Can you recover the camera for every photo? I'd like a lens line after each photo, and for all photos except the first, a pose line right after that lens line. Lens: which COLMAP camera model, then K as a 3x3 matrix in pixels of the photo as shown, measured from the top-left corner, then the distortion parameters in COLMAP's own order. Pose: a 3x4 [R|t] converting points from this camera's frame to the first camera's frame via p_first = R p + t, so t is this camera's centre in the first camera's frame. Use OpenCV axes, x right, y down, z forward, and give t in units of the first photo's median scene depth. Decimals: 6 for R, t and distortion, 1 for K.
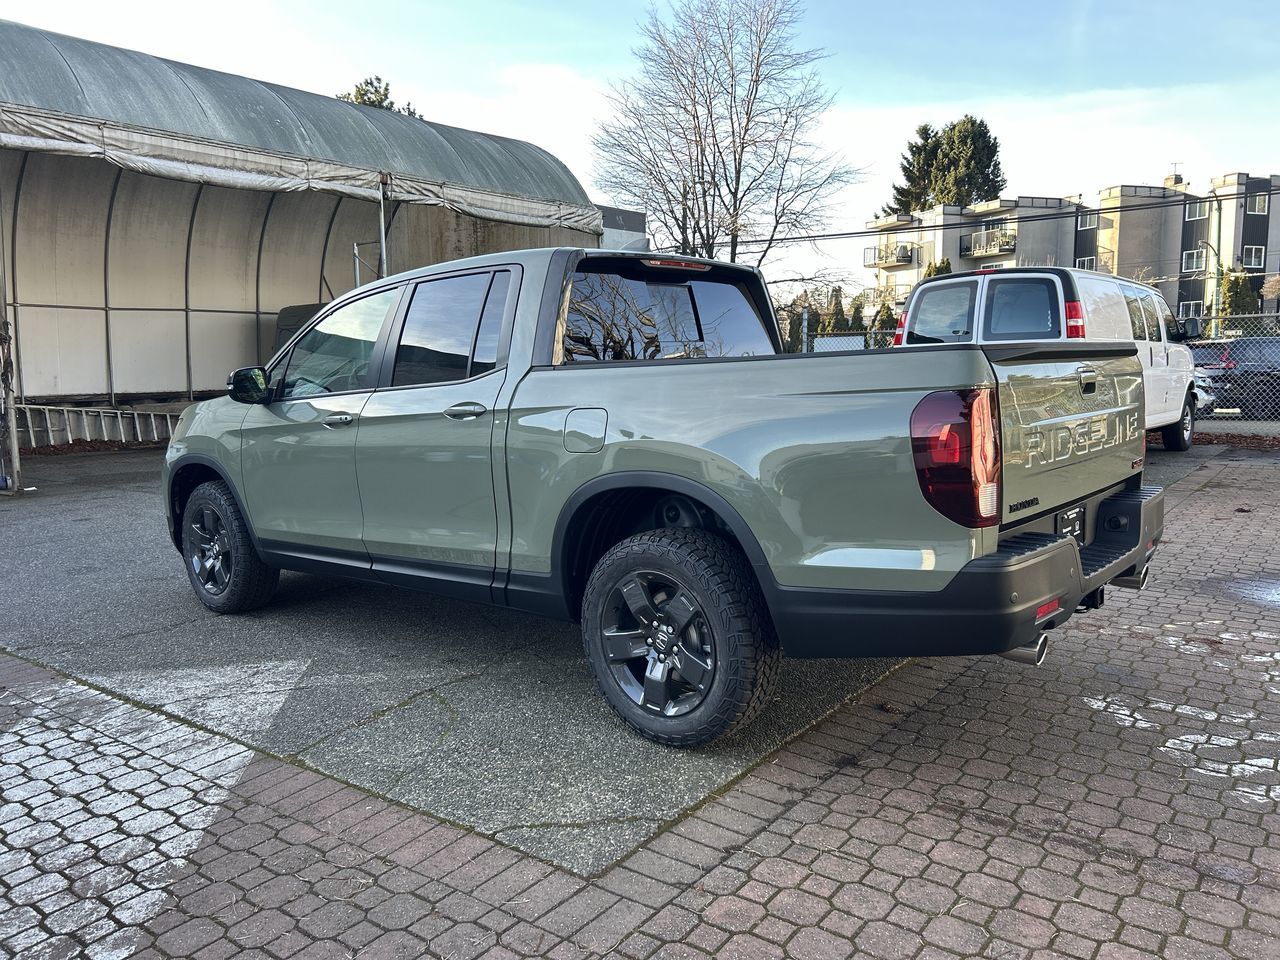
lens RADIAL K [[963.2, 0, 640.7], [0, 963.2, 483.1], [0, 0, 1]] dist [0.045962, -0.045145]
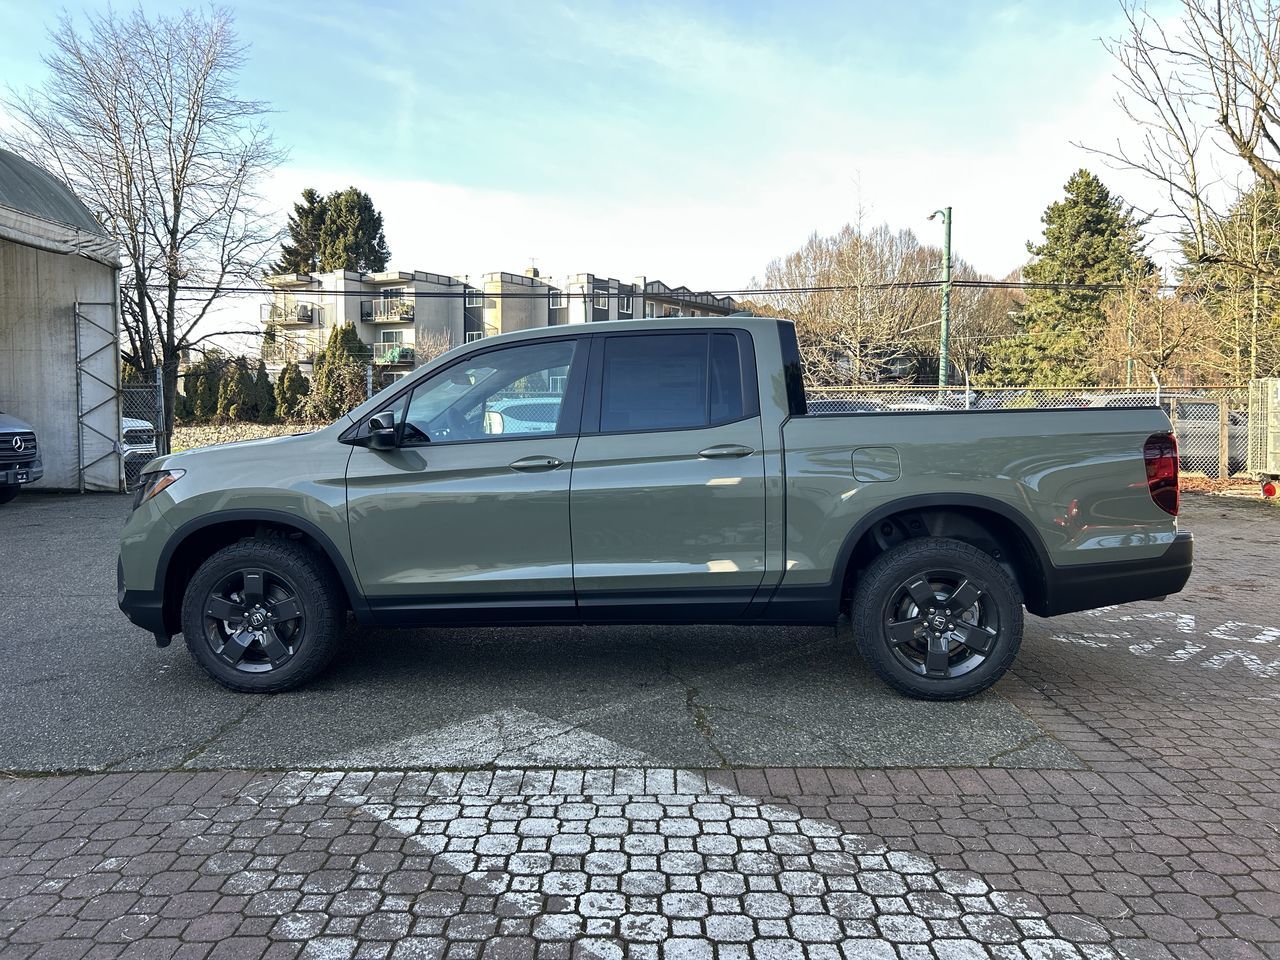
lens RADIAL K [[963.2, 0, 635.1], [0, 963.2, 482.2], [0, 0, 1]] dist [0.045962, -0.045145]
pose [[0.801180, -0.020258, 0.598081, -0.915139], [0.057782, 0.997376, -0.043622, 0.004610], [-0.595628, 0.069507, 0.800248, 0.139731]]
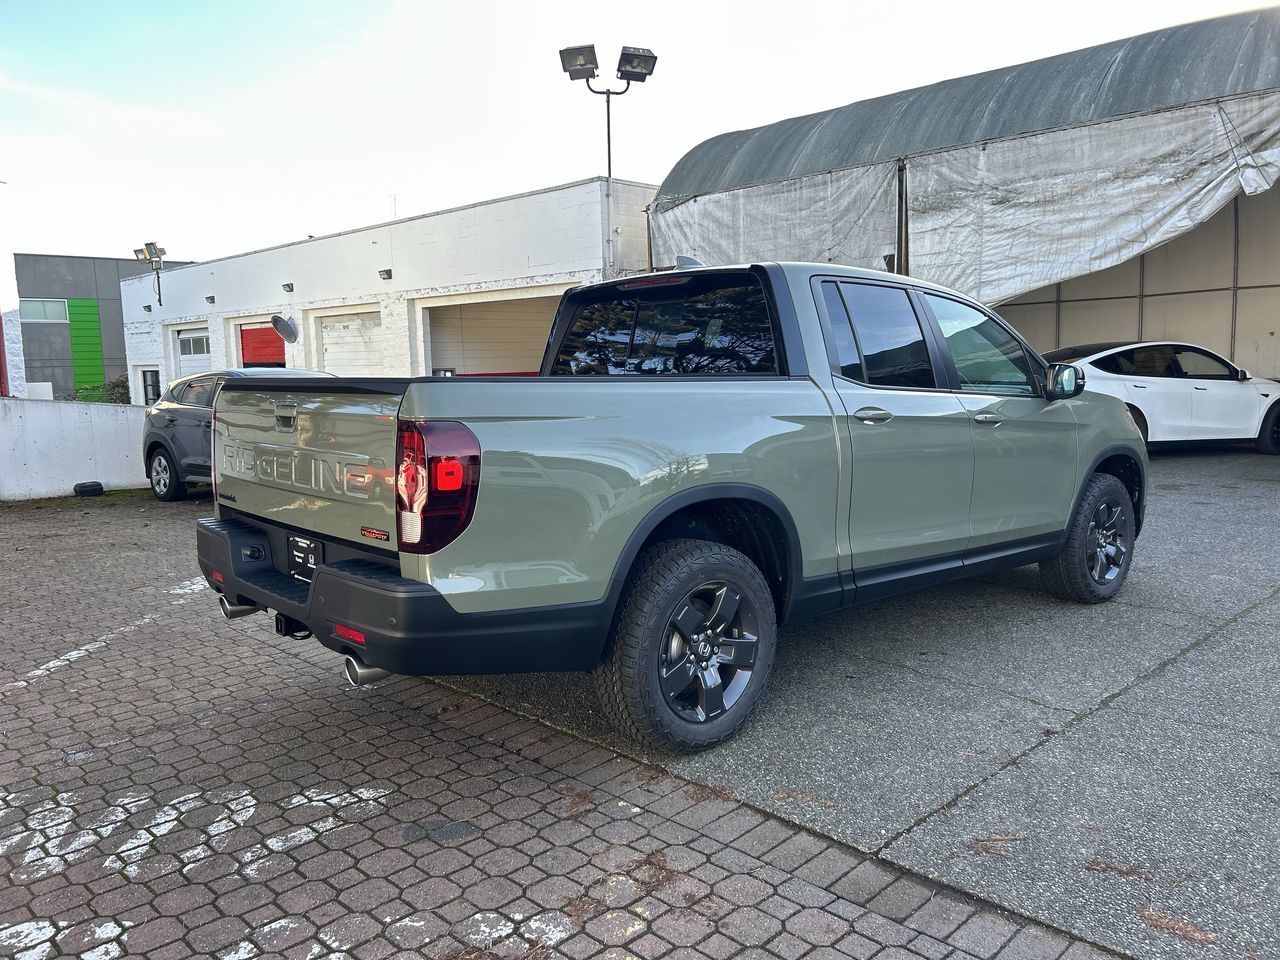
lens RADIAL K [[963.2, 0, 632.2], [0, 963.2, 476.9], [0, 0, 1]] dist [0.045962, -0.045145]
pose [[-0.142642, 0.138633, -0.980017, 1.143513], [-0.104233, 0.982533, 0.154160, -0.190486], [0.984271, 0.124139, -0.125700, 1.200677]]
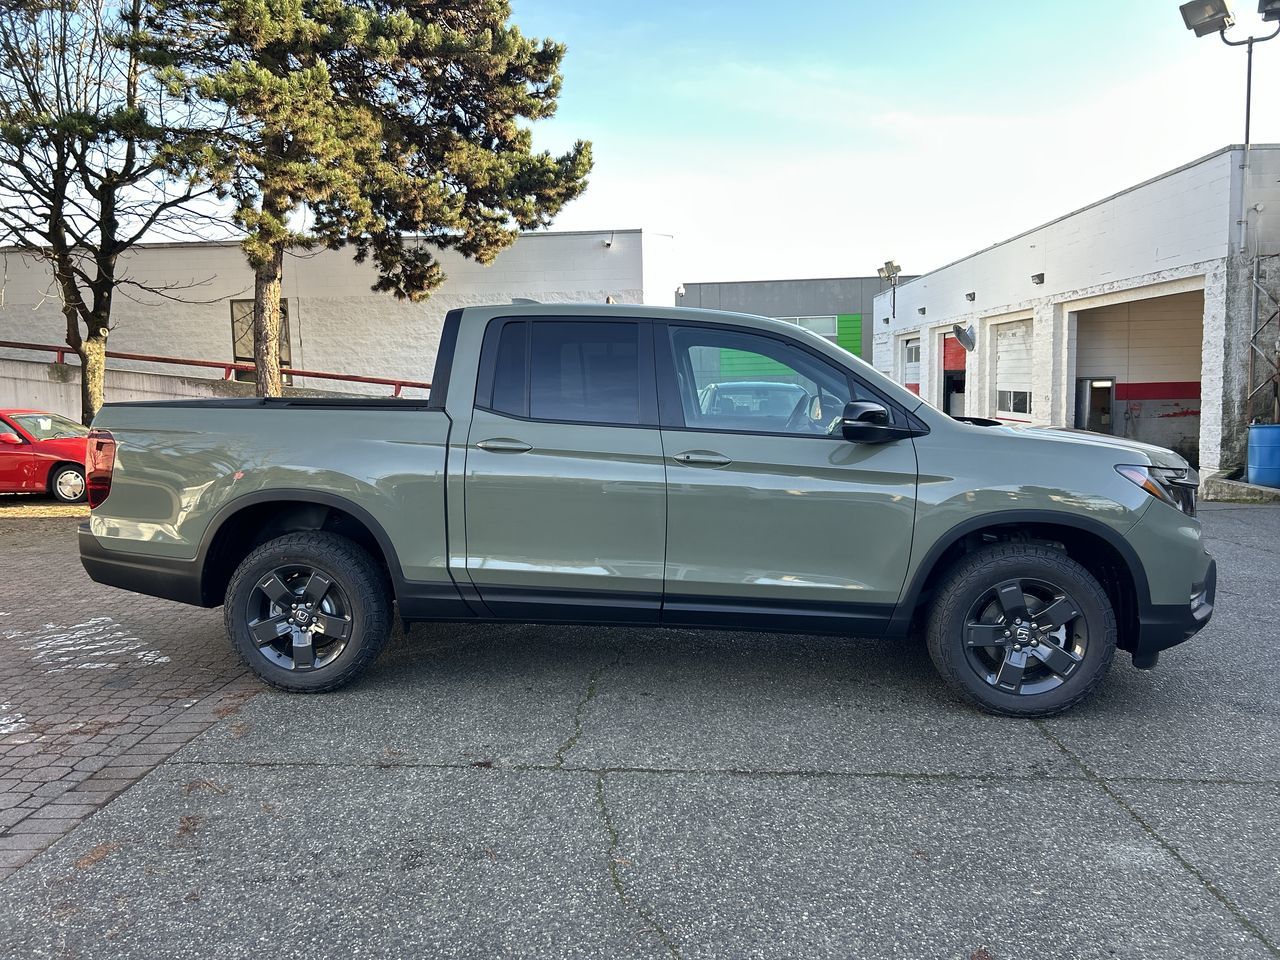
lens RADIAL K [[963.2, 0, 630.7], [0, 963.2, 475.8], [0, 0, 1]] dist [0.045962, -0.045145]
pose [[-0.825154, 0.087340, -0.558115, 0.616569], [-0.041171, 0.976051, 0.213612, -0.326532], [0.563405, 0.199241, -0.801796, 2.247386]]
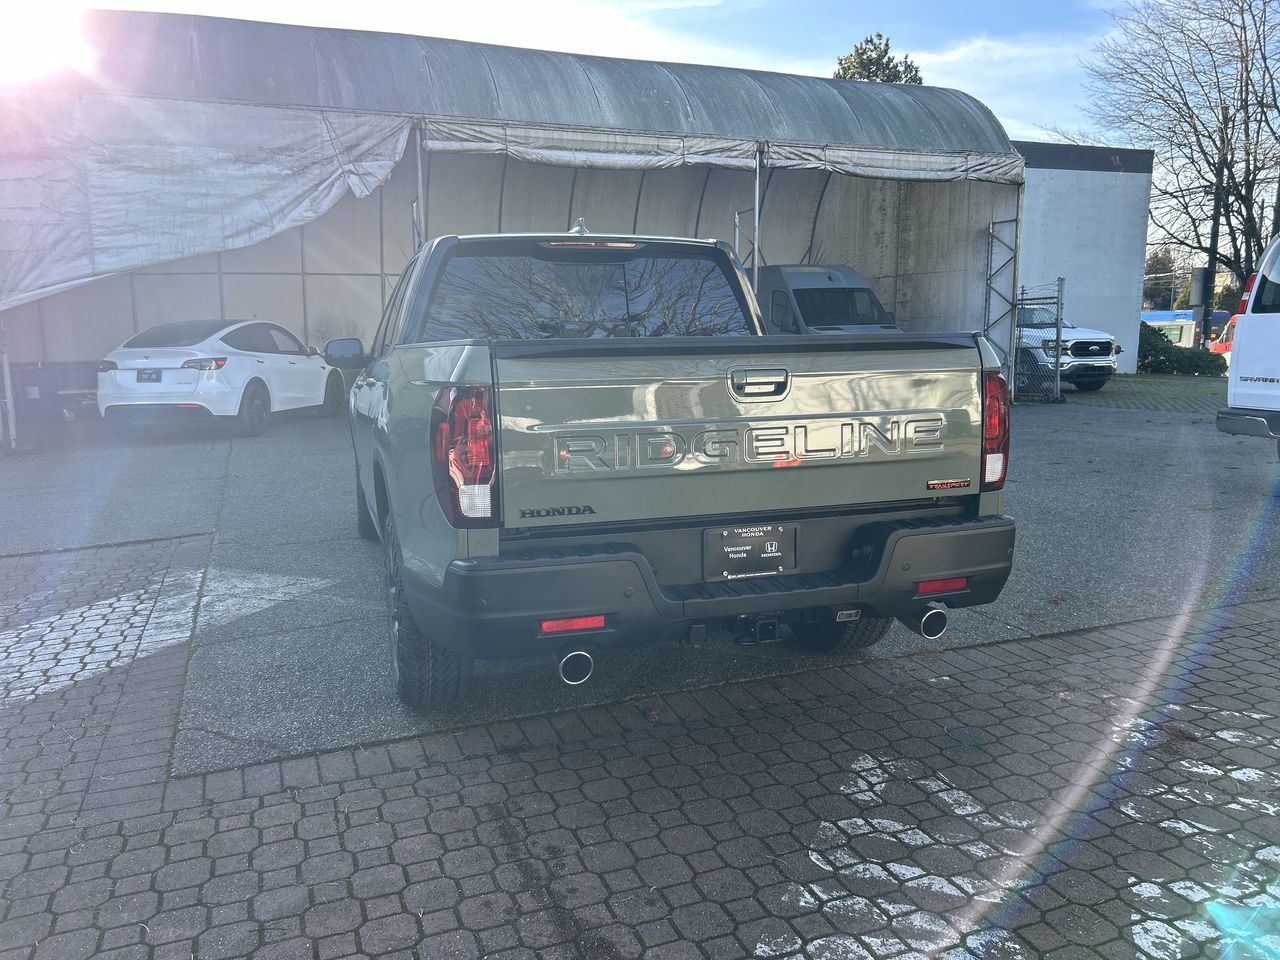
lens RADIAL K [[963.2, 0, 632.7], [0, 963.2, 480.5], [0, 0, 1]] dist [0.045962, -0.045145]
pose [[0.852996, 0.093641, -0.513449, 0.649241], [-0.073548, 0.995523, 0.059374, -0.047376], [0.516710, -0.012882, 0.856064, 0.168247]]
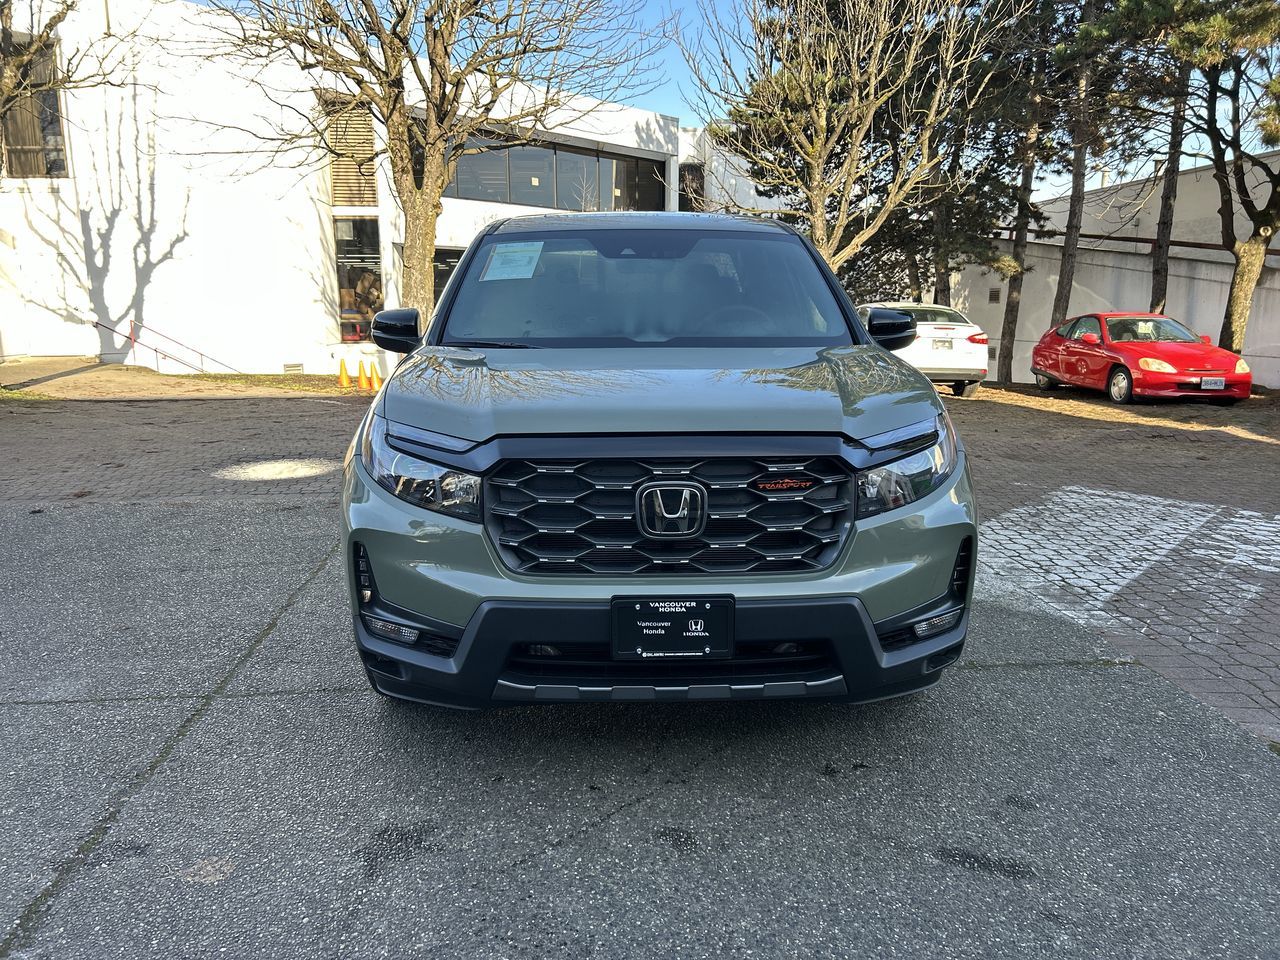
lens RADIAL K [[963.2, 0, 630.8], [0, 963.2, 479.5], [0, 0, 1]] dist [0.045962, -0.045145]
pose [[-0.673525, -0.111177, 0.730756, -1.053472], [0.112530, 0.961678, 0.250026, -0.251303], [-0.730549, 0.250631, -0.635203, 2.065161]]
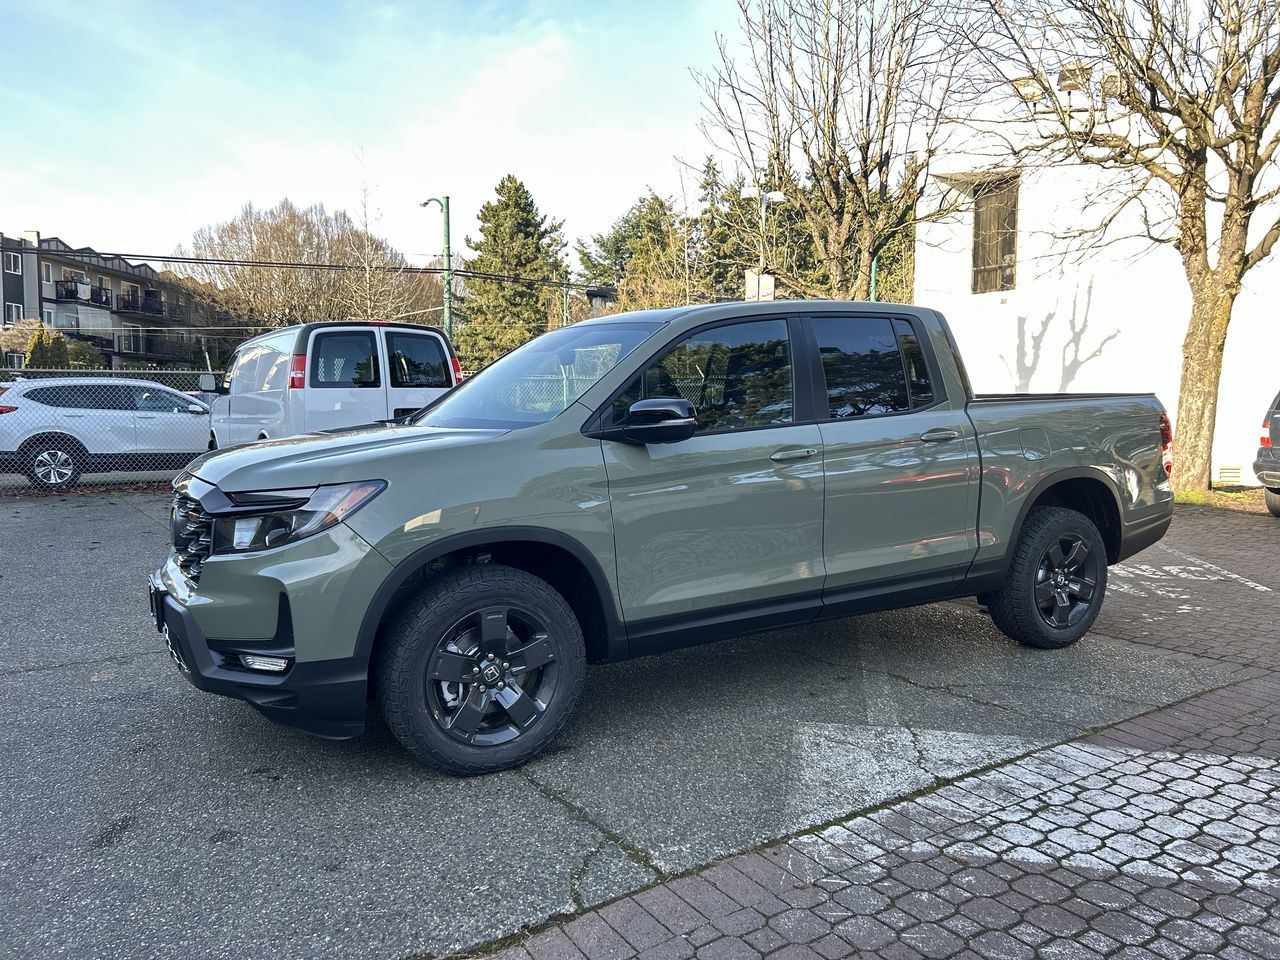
lens RADIAL K [[963.2, 0, 643.2], [0, 963.2, 479.3], [0, 0, 1]] dist [0.045962, -0.045145]
pose [[0.315823, -0.056834, 0.947114, -1.353447], [0.112905, 0.993363, 0.021960, -0.085175], [-0.942077, 0.099998, 0.320144, 0.921686]]
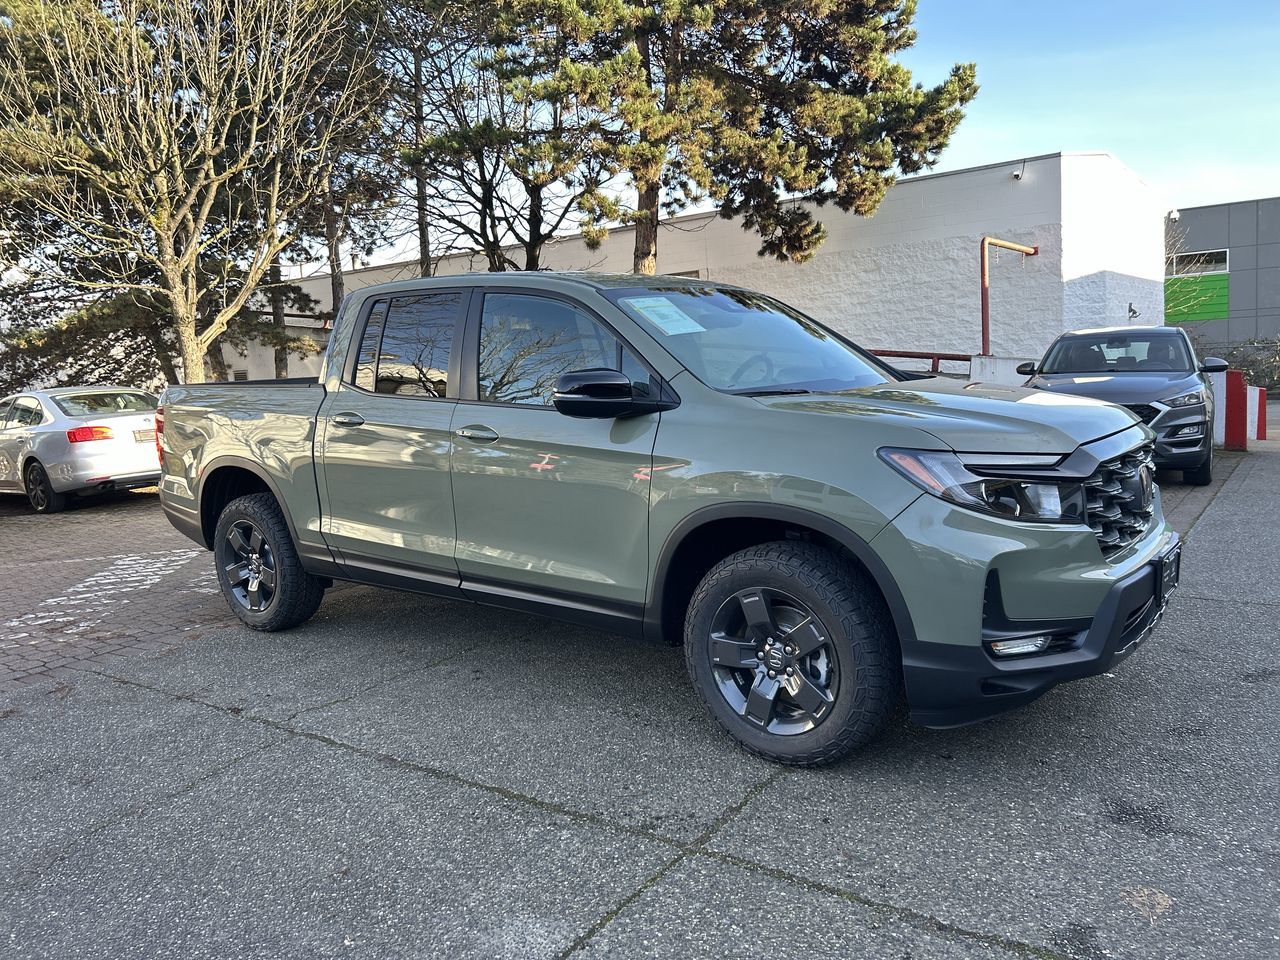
lens RADIAL K [[963.2, 0, 629.4], [0, 963.2, 474.7], [0, 0, 1]] dist [0.045962, -0.045145]
pose [[-0.996221, 0.080519, -0.032562, -0.147018], [0.070140, 0.966943, 0.245156, -0.317435], [0.051225, 0.241945, -0.968937, 2.433852]]
